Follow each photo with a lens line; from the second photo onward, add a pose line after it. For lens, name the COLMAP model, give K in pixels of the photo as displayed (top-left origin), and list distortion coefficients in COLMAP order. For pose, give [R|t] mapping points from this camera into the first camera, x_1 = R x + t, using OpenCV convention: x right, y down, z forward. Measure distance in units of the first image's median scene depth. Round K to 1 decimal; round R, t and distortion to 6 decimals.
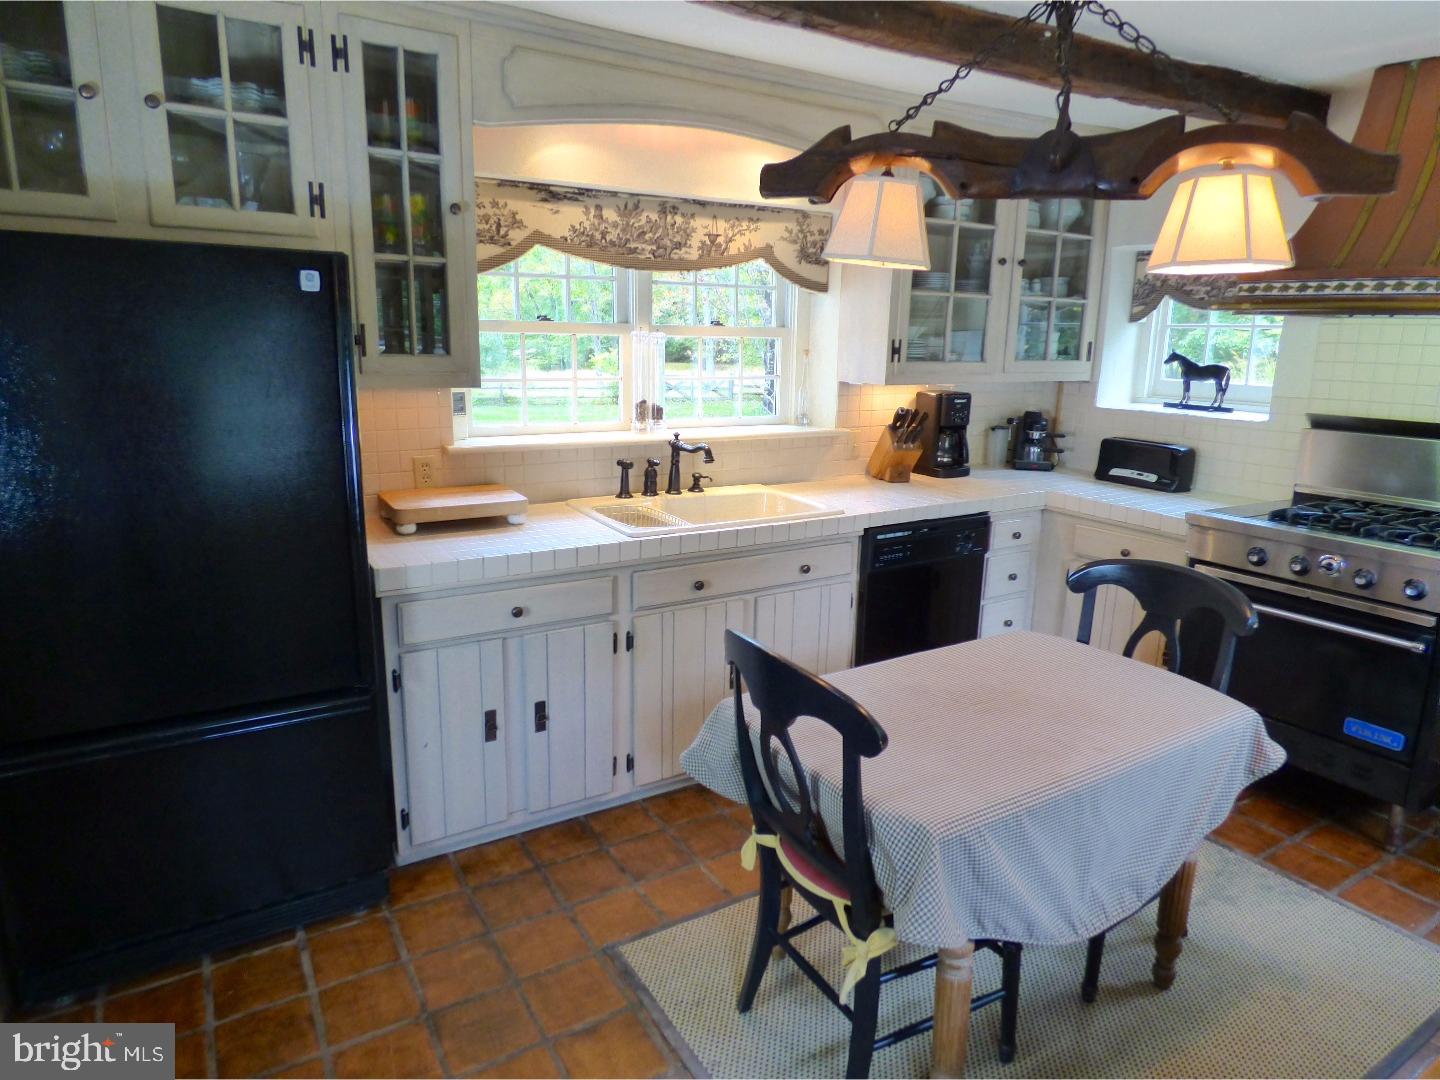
lens RADIAL K [[861.8, 0, 720.0], [0, 861.8, 540.0], [0, 0, 1]] dist [-0.028489, -0.001179]
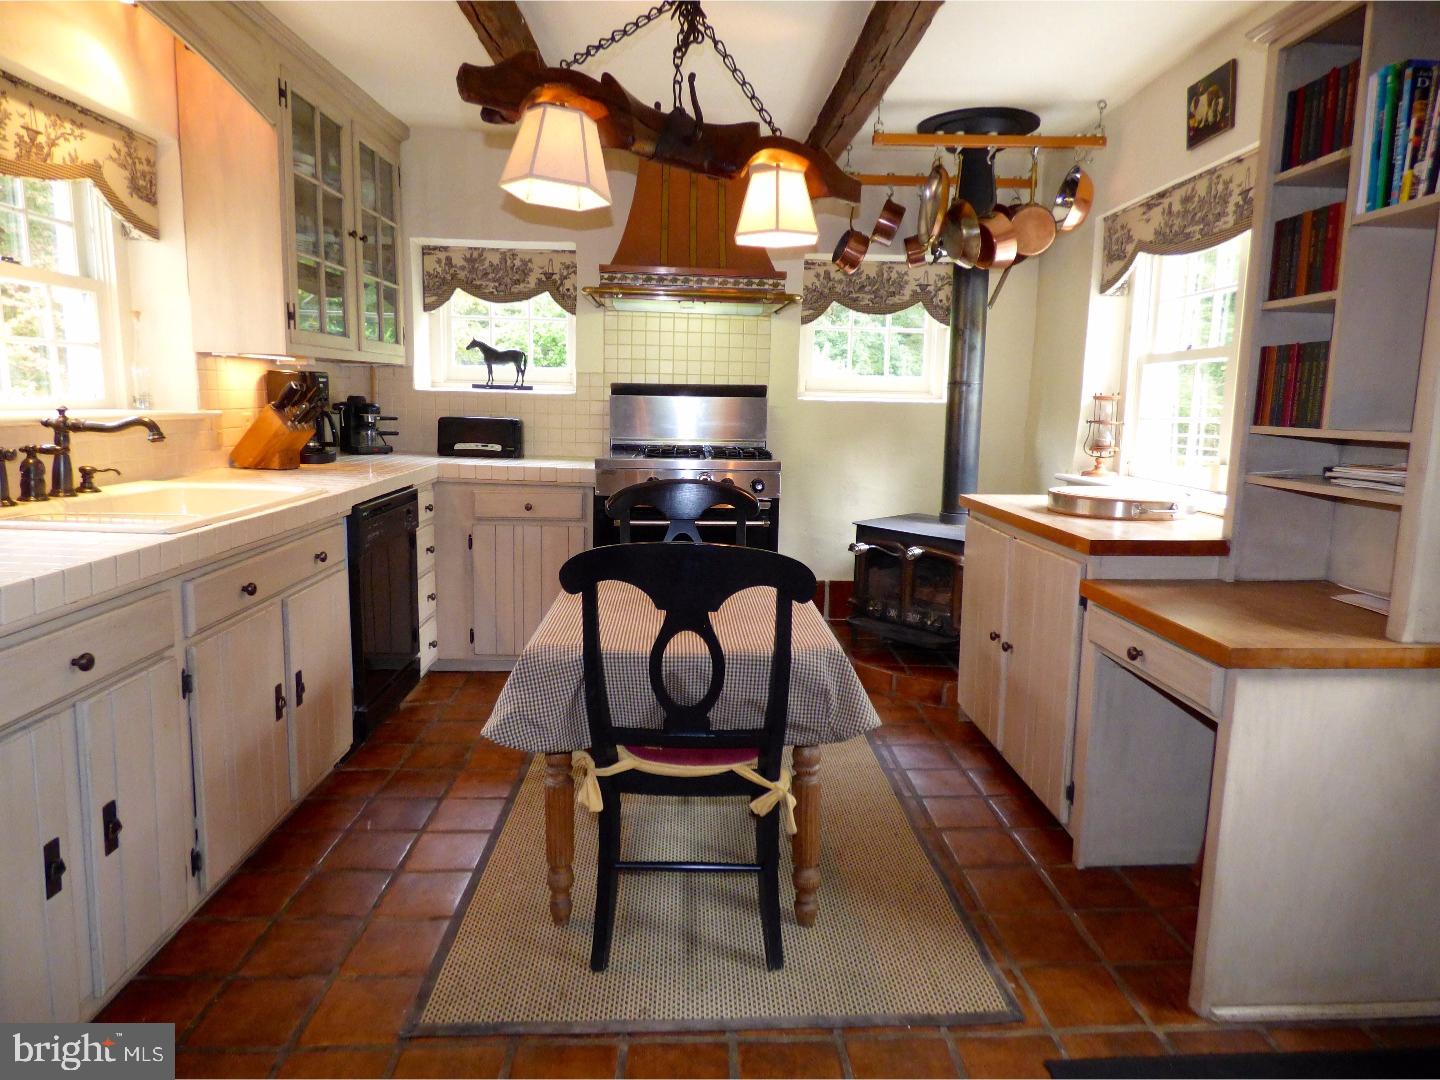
lens RADIAL K [[874.8, 0, 720.0], [0, 874.8, 540.0], [0, 0, 1]] dist [-0.005927, -0.001991]
pose [[0.474409, -0.145213, 0.868245, -0.396137], [0.187127, 0.980395, 0.061724, 0.032902], [-0.860186, 0.133190, 0.492281, 0.208335]]
